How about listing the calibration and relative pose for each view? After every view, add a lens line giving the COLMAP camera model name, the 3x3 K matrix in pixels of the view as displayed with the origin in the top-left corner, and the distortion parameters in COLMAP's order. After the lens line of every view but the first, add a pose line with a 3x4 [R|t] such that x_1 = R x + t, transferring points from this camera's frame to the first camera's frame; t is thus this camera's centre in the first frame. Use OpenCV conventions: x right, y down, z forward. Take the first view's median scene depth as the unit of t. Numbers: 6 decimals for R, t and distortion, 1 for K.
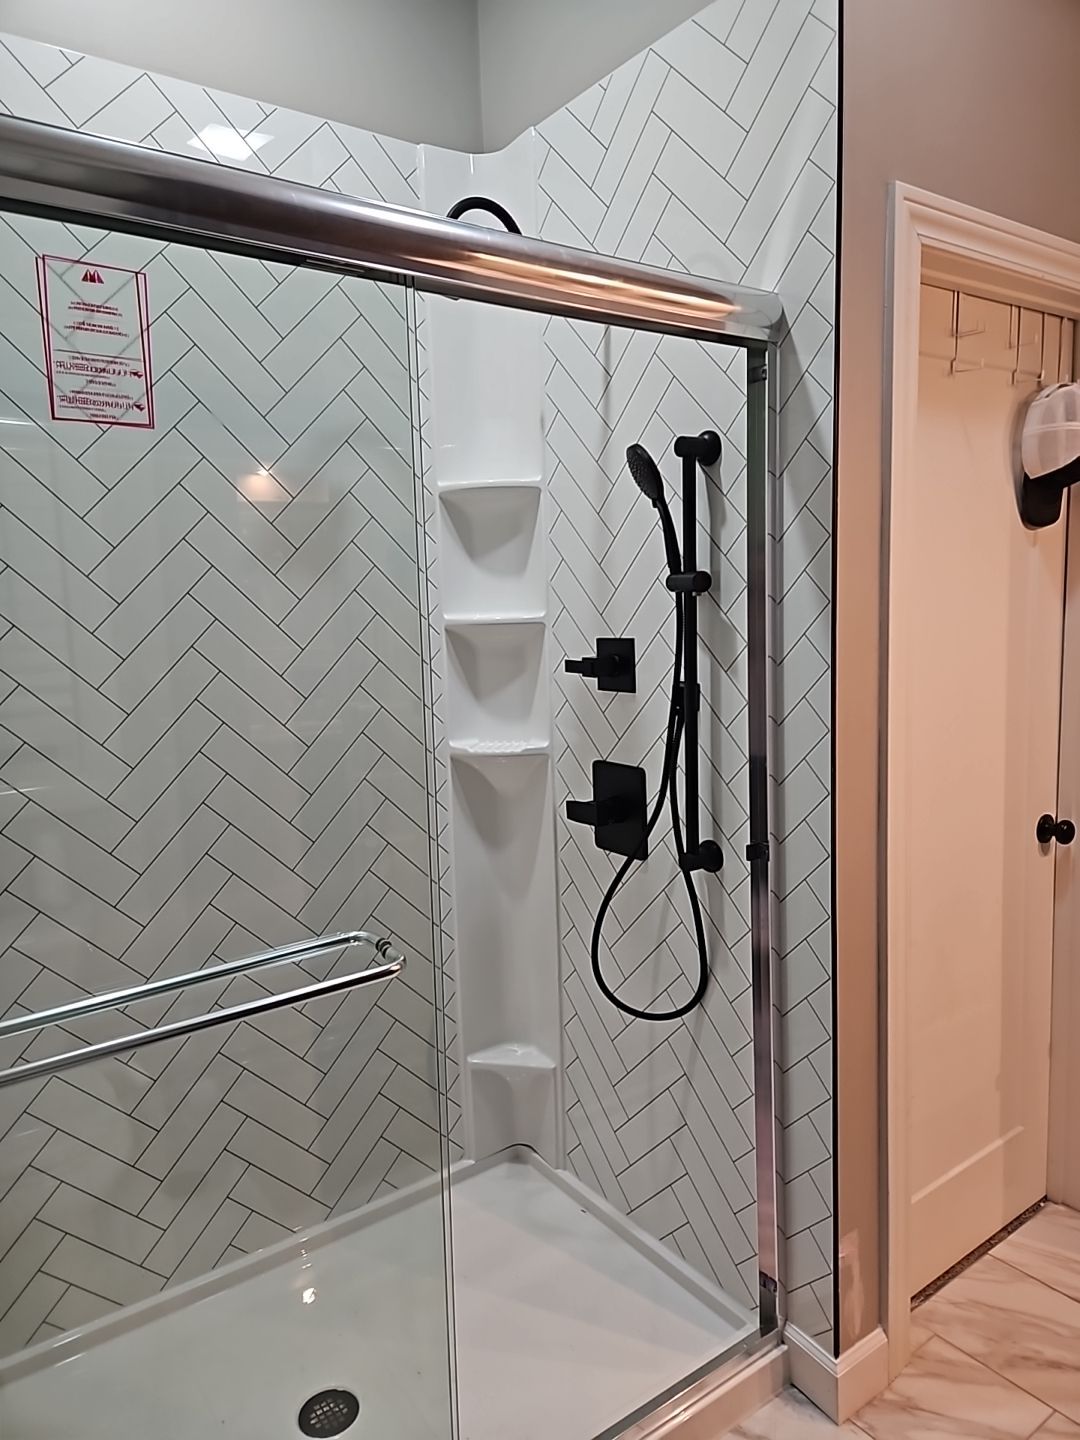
lens RADIAL K [[958.1, 0, 530.9], [0, 958.1, 718.9], [0, 0, 1]] dist [0.083942, -0.076606]
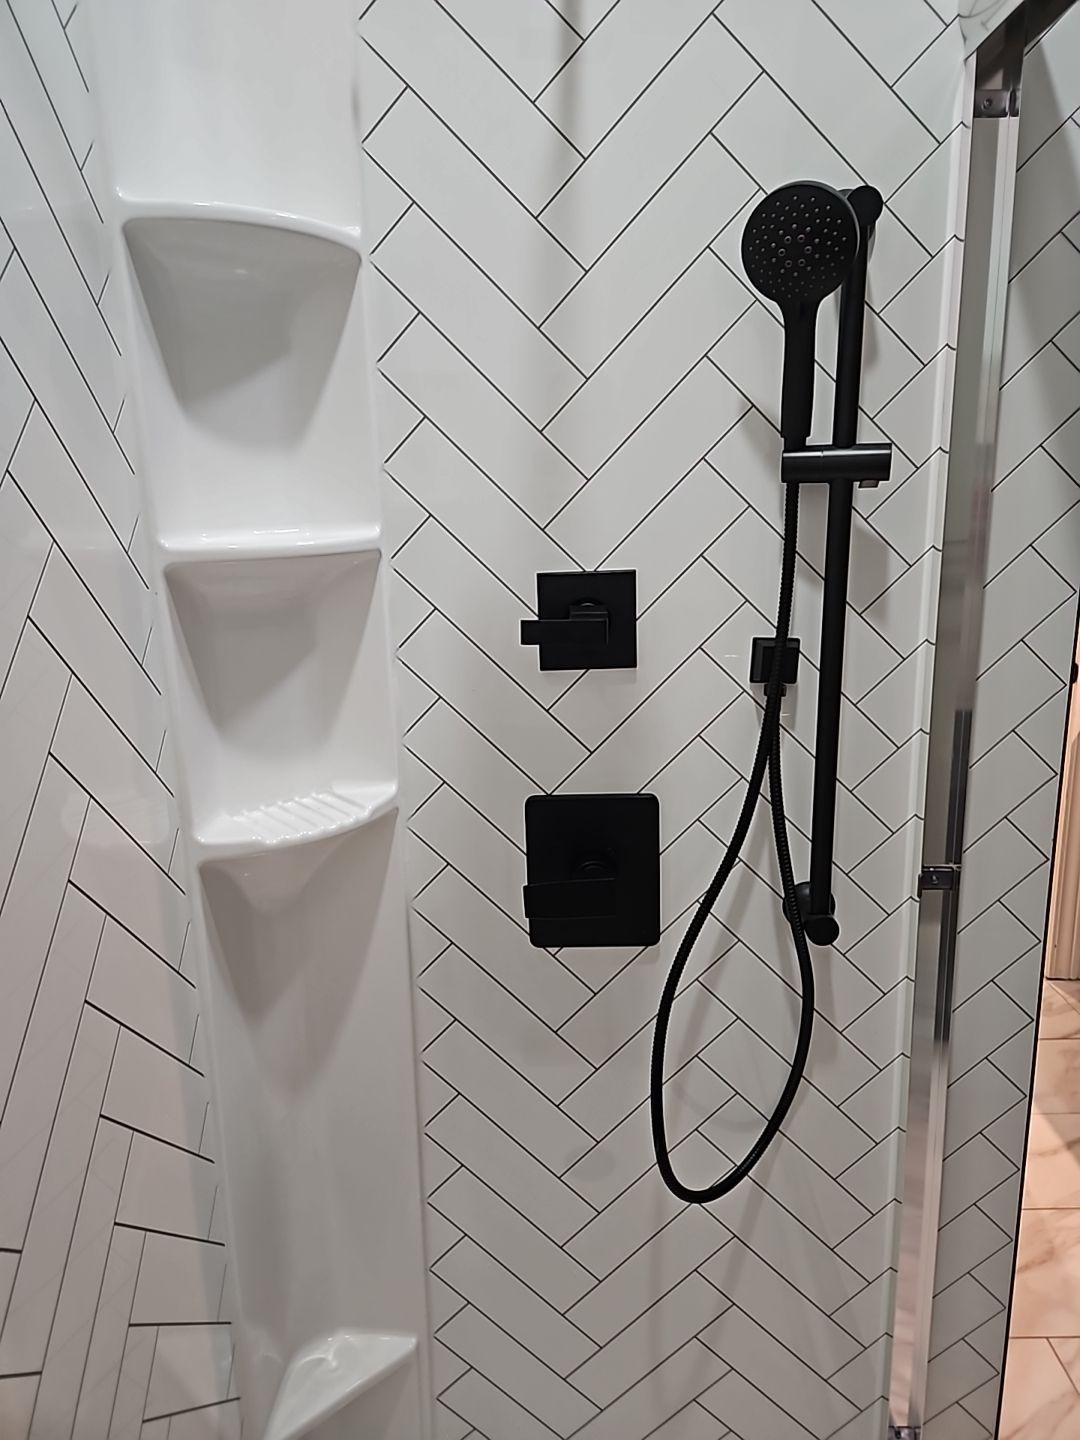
lens RADIAL K [[958.1, 0, 530.9], [0, 958.1, 718.9], [0, 0, 1]] dist [0.083942, -0.076606]
pose [[0.602183, -0.172235, 0.779558, -0.348193], [0.111662, 0.985024, 0.131375, -0.072611], [-0.790511, 0.007935, 0.612396, 0.653003]]
